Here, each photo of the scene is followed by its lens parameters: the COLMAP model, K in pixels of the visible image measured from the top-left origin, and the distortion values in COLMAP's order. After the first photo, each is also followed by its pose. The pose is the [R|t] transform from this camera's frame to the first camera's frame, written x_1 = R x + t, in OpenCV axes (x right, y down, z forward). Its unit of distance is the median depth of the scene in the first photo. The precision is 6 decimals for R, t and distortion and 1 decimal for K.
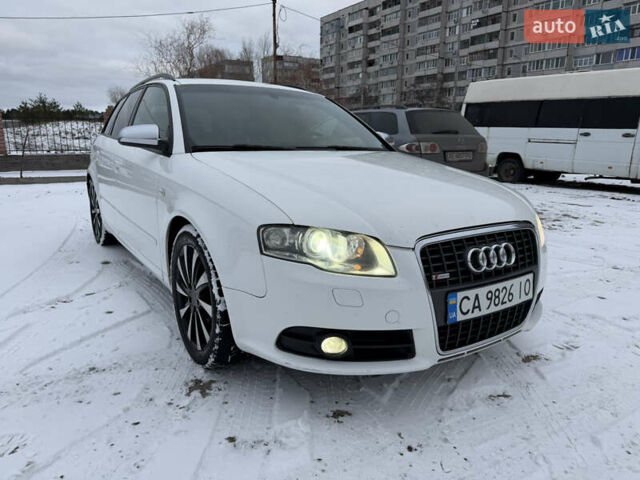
lens RADIAL K [[453.4, 0, 321.4], [0, 453.4, 240.2], [0, 0, 1]] dist [0.037175, -0.044872]
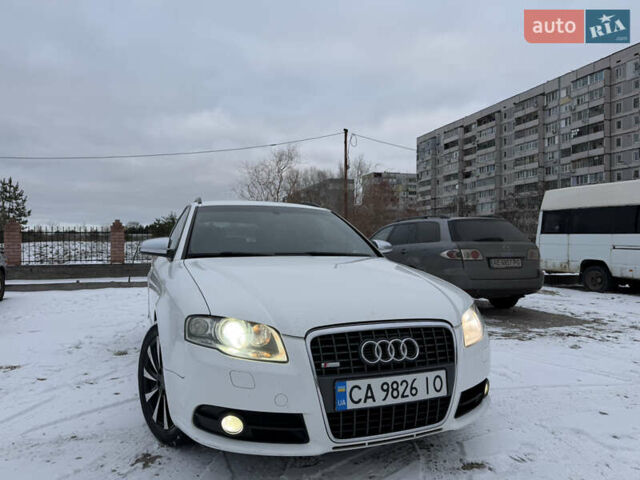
lens RADIAL K [[451.2, 0, 320.0], [0, 451.2, 240.0], [0, 0, 1]] dist [0.040807, -0.041827]
pose [[0.975362, -0.013333, -0.220205, 0.091947], [-0.038738, 0.972311, -0.230456, 0.007296], [0.217181, 0.233308, 0.947840, -0.024868]]
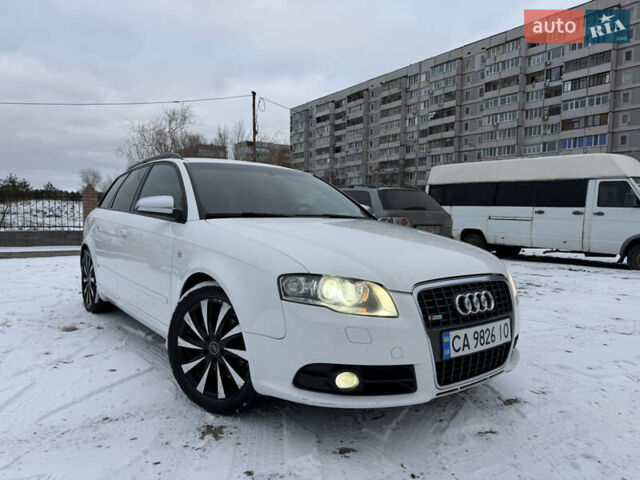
lens RADIAL K [[449.8, 0, 319.4], [0, 449.8, 237.5], [0, 0, 1]] dist [0.090771, -0.138200]
pose [[0.998012, -0.001235, 0.063009, -0.018314], [0.012322, 0.984334, -0.175884, 0.014747], [-0.061804, 0.176311, 0.982392, -0.030899]]
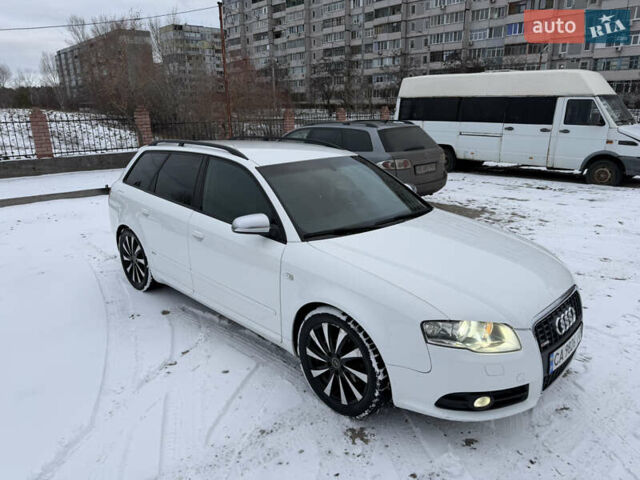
lens RADIAL K [[449.8, 0, 319.4], [0, 449.8, 237.5], [0, 0, 1]] dist [0.090771, -0.138200]
pose [[0.981239, -0.078760, 0.175974, -0.123376], [0.068901, 0.995728, 0.061462, -0.072751], [-0.180063, -0.048184, 0.982474, -0.052045]]
